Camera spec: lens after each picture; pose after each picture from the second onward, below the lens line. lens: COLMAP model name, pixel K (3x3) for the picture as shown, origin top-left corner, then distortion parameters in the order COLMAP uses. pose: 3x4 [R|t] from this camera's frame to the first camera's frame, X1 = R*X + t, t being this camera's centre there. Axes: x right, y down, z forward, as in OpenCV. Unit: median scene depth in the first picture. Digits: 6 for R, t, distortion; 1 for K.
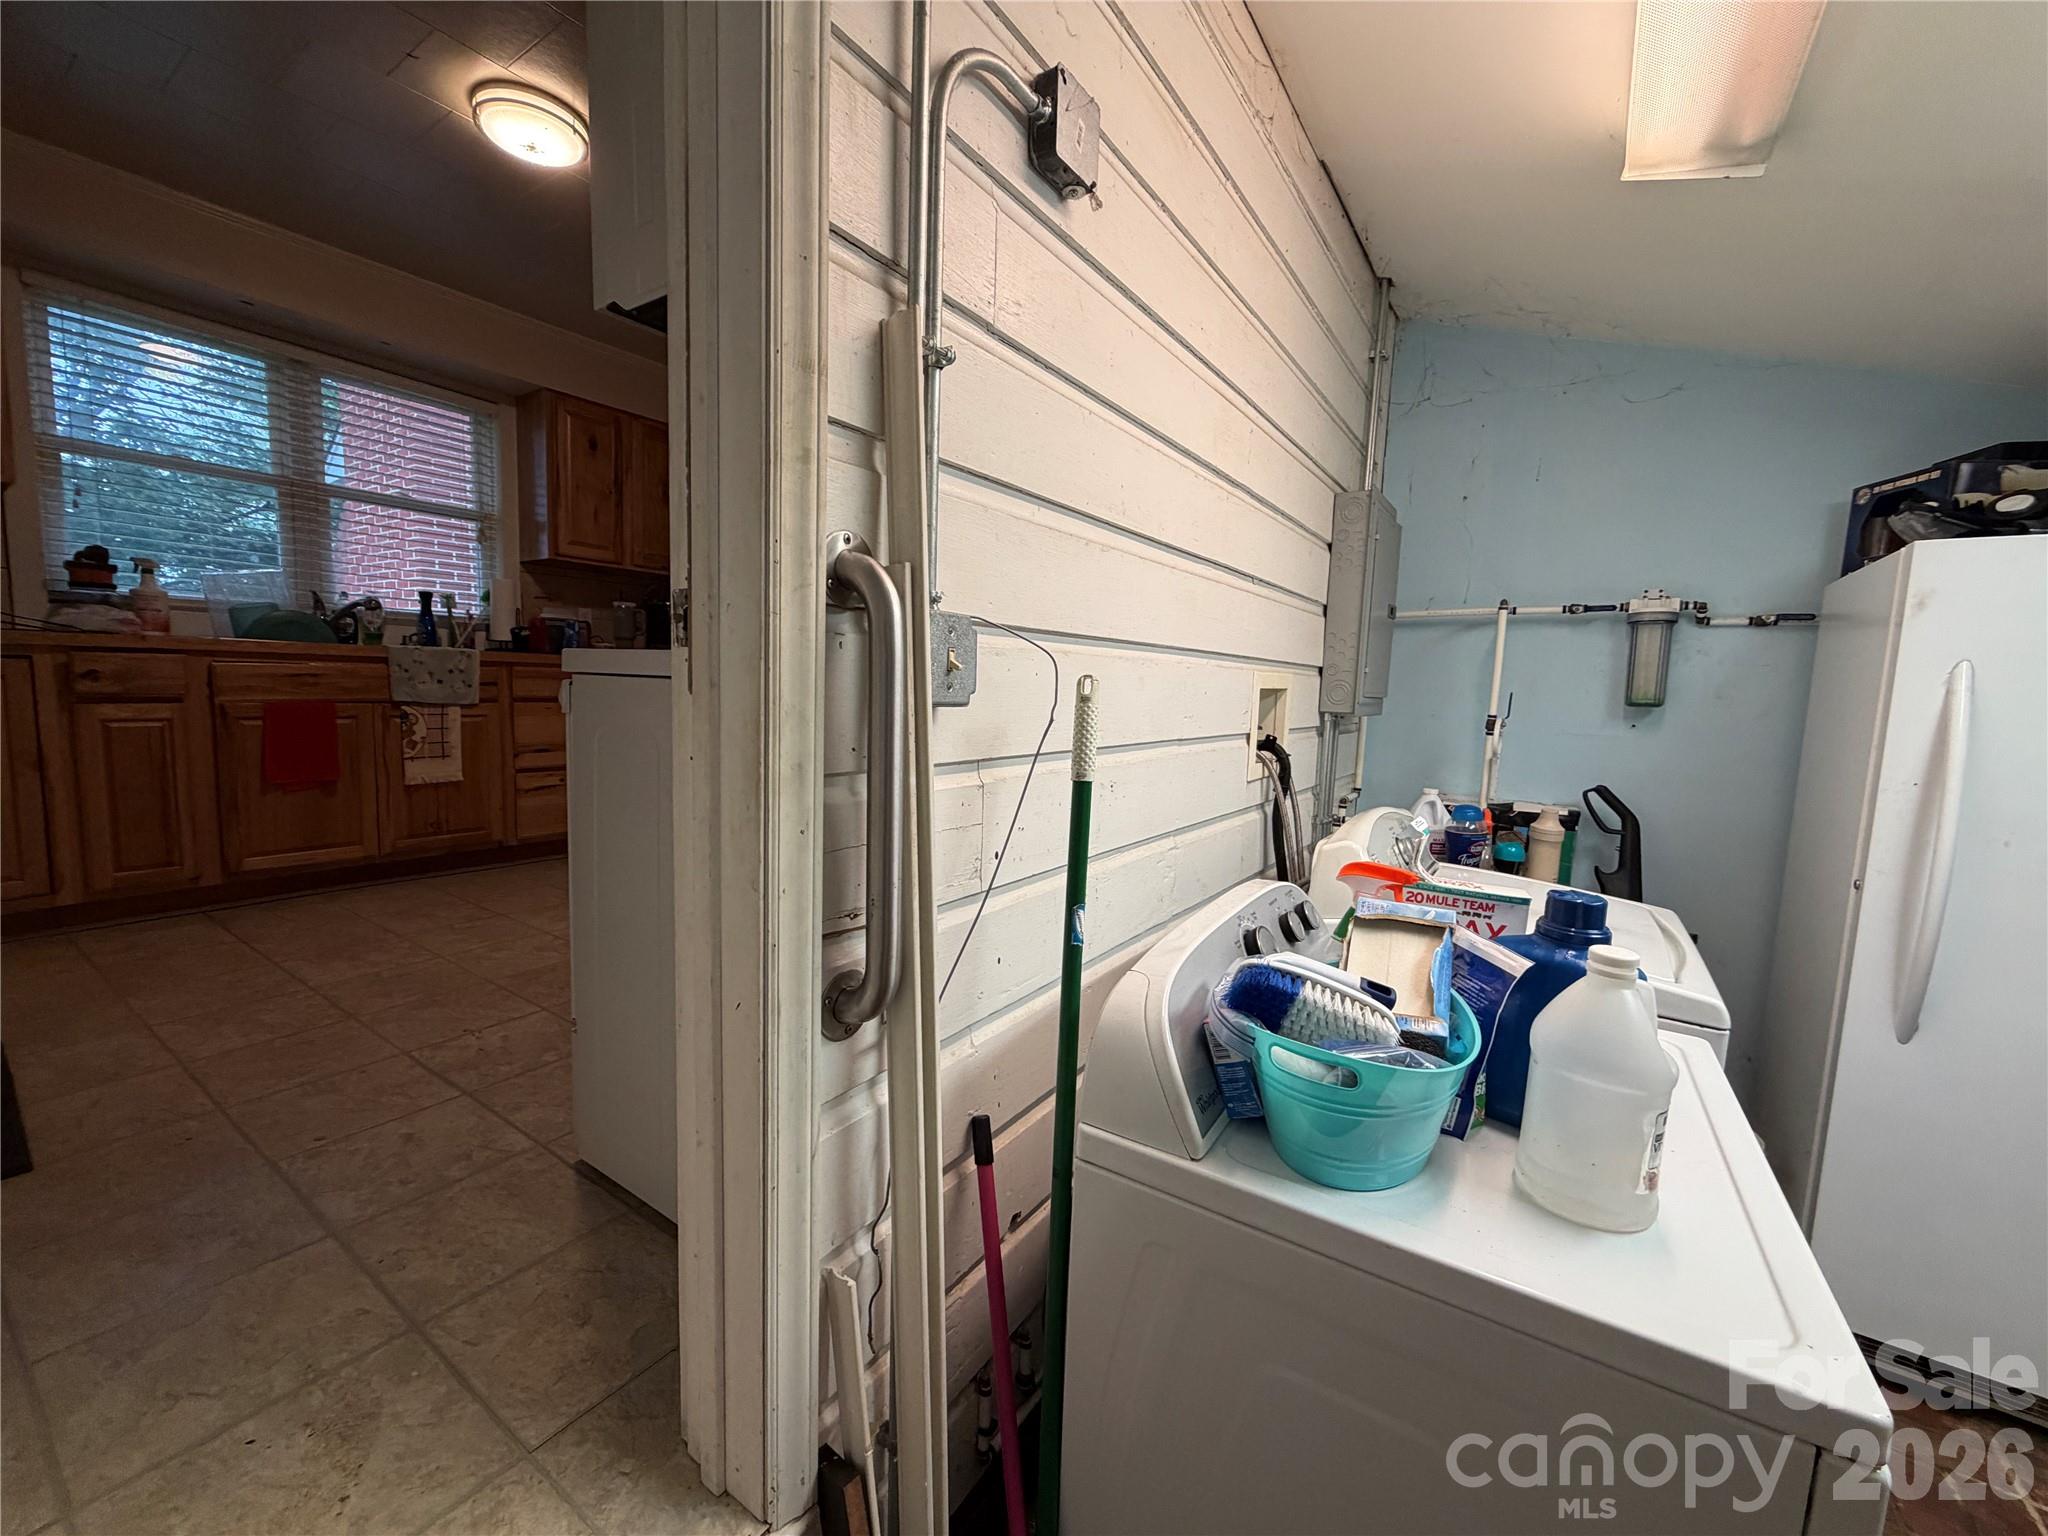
lens RADIAL K [[805.1, 0, 1024.0], [0, 805.1, 768.0], [0, 0, 1]] dist [-0.002706, -0.000193]
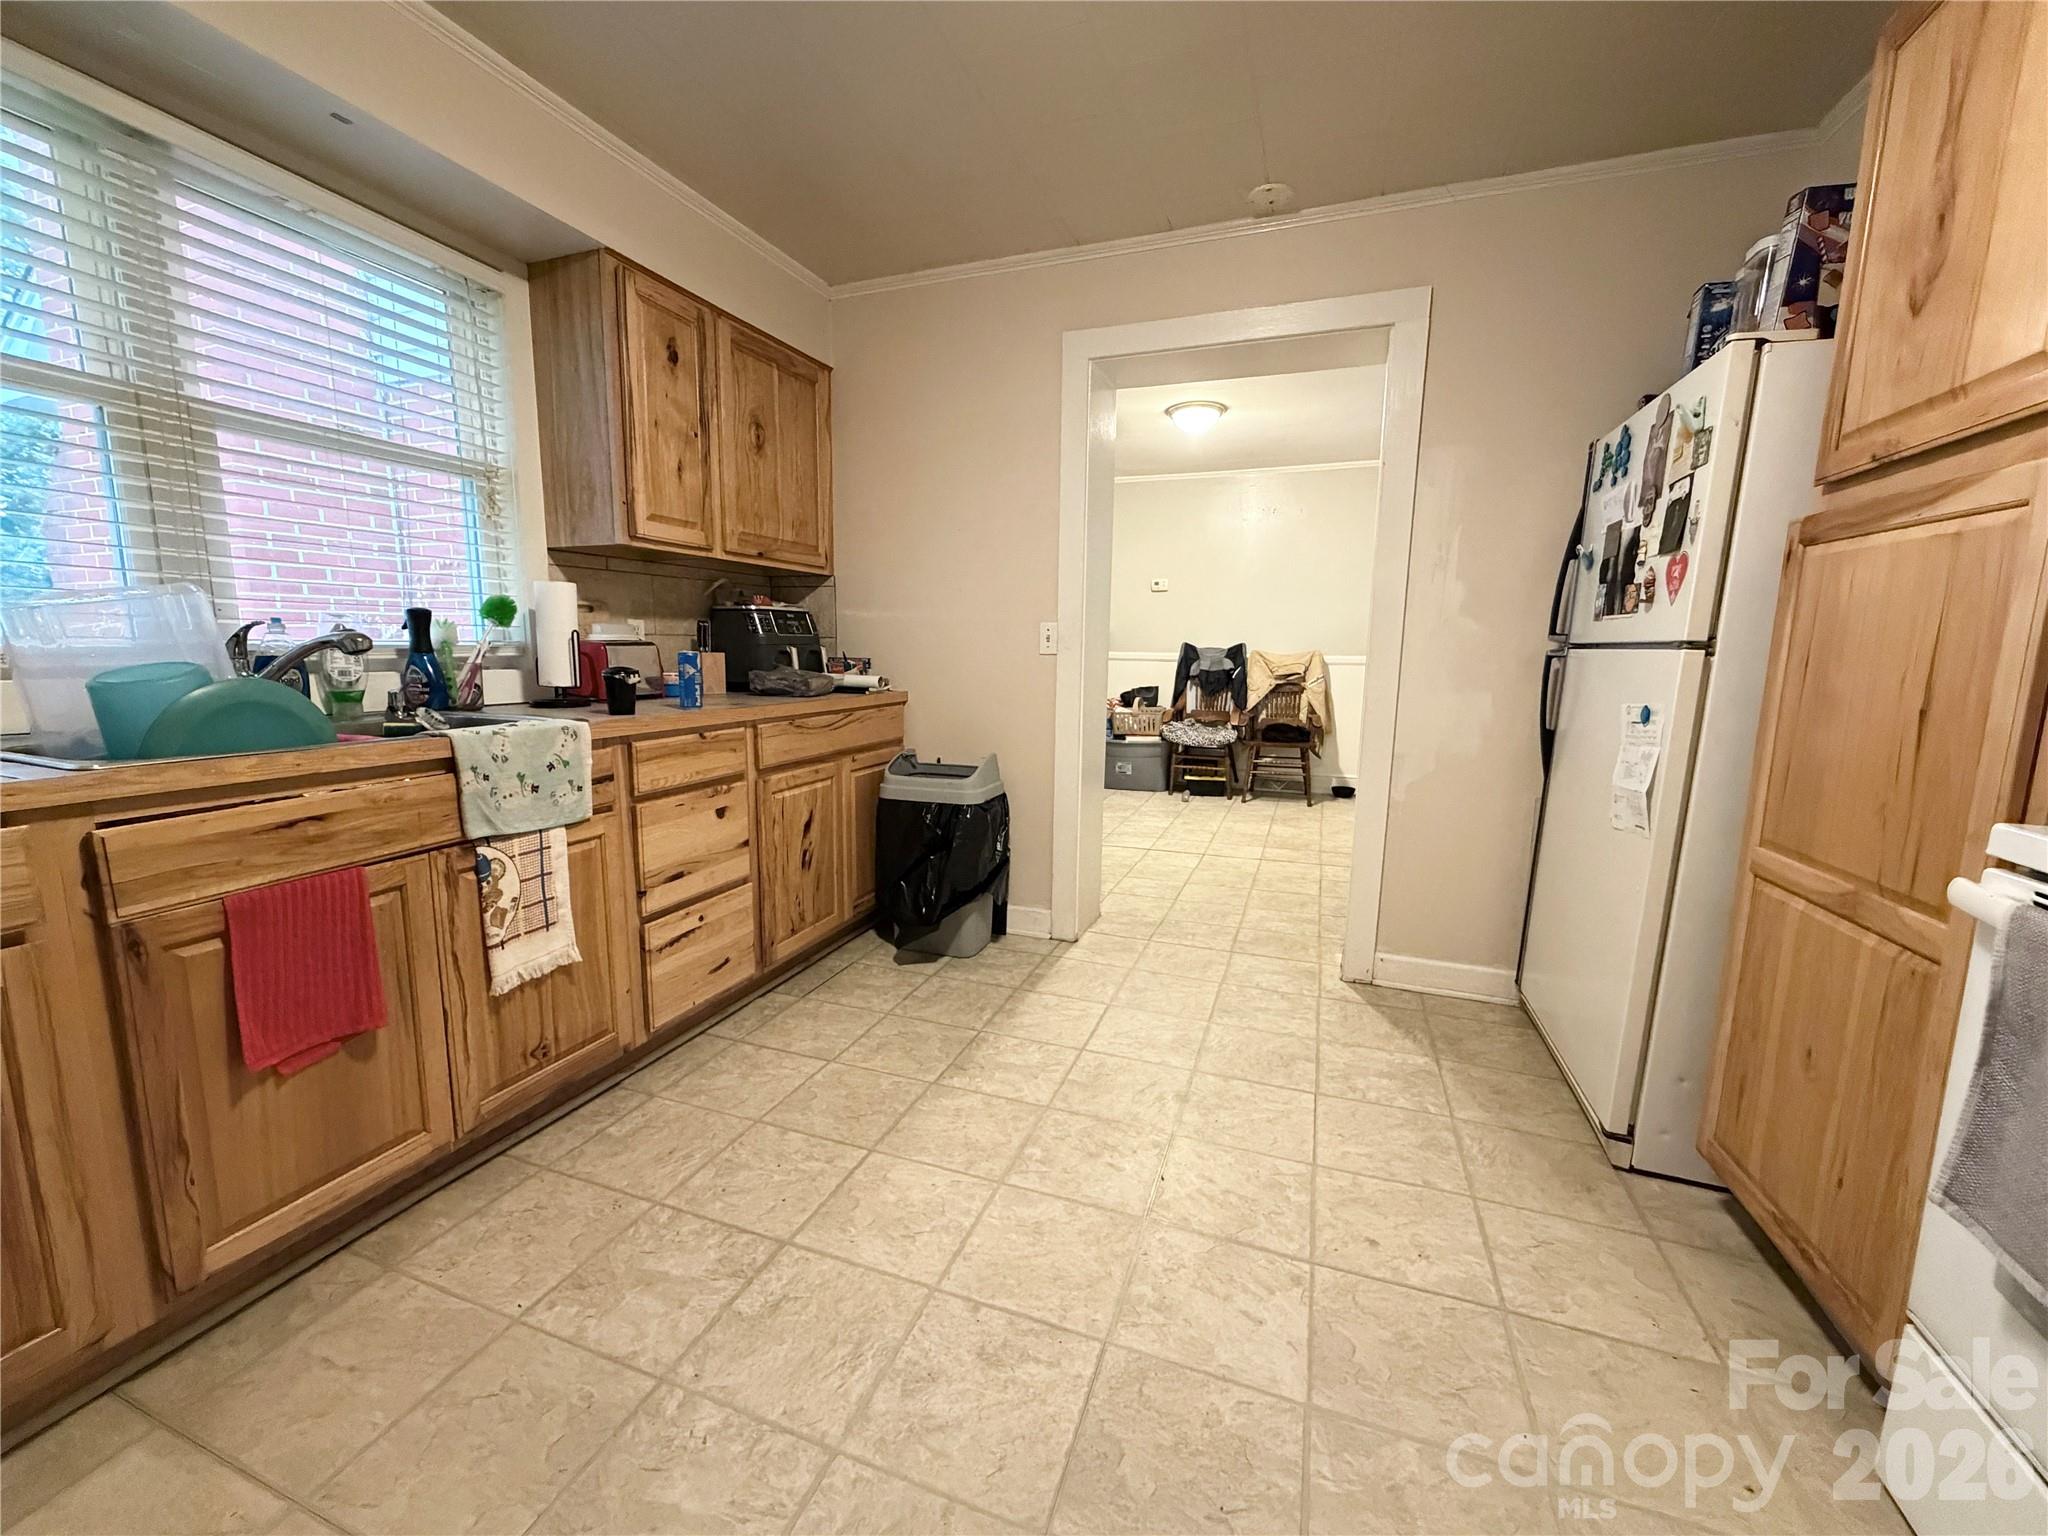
lens RADIAL K [[805.1, 0, 1024.0], [0, 805.1, 768.0], [0, 0, 1]] dist [-0.002706, -0.000193]
pose [[0.972128, -0.061858, 0.226143, -0.519917], [0.051394, 0.997330, 0.051876, -0.129084], [-0.228748, -0.038808, 0.972712, 0.402322]]
